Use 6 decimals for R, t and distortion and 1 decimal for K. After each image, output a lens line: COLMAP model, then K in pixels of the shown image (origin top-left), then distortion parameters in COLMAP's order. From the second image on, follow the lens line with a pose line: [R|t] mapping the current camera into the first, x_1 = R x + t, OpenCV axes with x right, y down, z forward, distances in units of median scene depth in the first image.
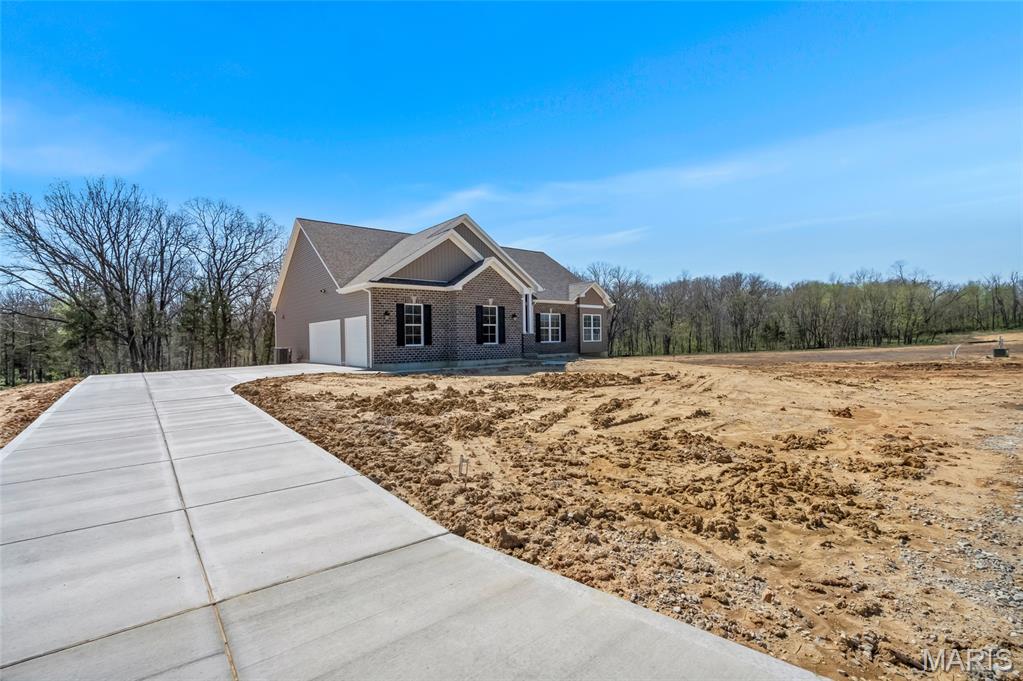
lens RADIAL K [[467.4, 0, 513.3], [0, 467.4, 340.3], [0, 0, 1]] dist [-0.003622, 0.001103]
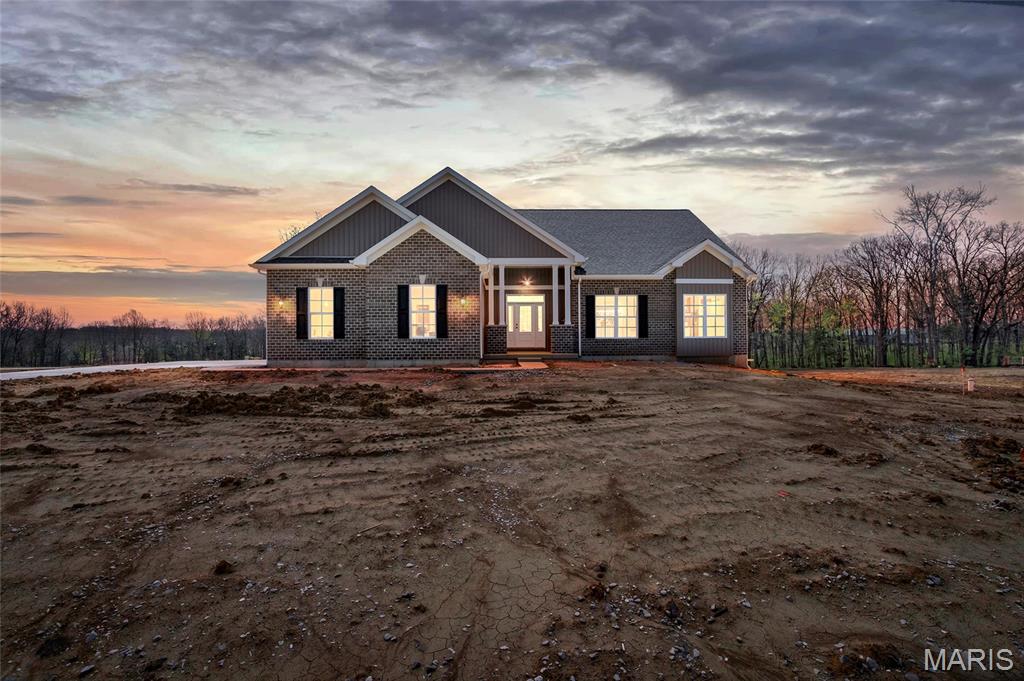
lens RADIAL K [[467.9, 0, 513.8], [0, 467.9, 340.3], [0, 0, 1]] dist [-0.003622, 0.001103]
pose [[0.790004, 0.004490, -0.613086, 0.482863], [-0.006124, 0.999981, -0.000568, 0.010308], [0.613072, 0.004203, 0.790016, 0.498618]]
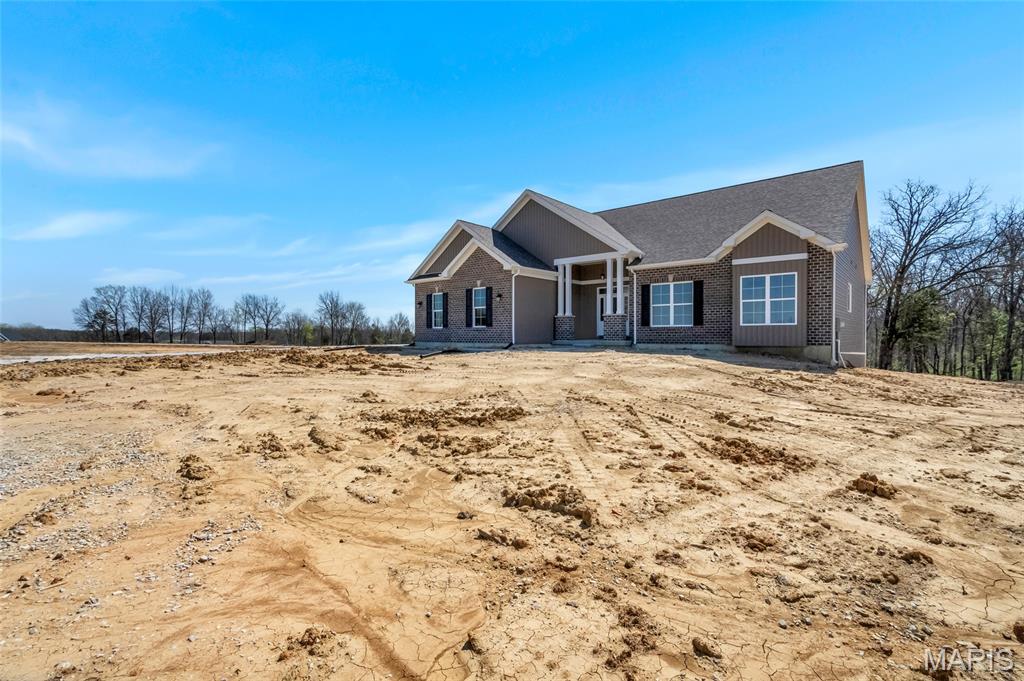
lens RADIAL K [[467.9, 0, 513.8], [0, 467.9, 340.3], [0, 0, 1]] dist [-0.003622, 0.001103]
pose [[0.177979, 0.025846, -0.983695, 0.888250], [-0.003178, 0.999665, 0.025691, 0.009363], [0.984029, -0.001446, 0.178001, 0.863335]]
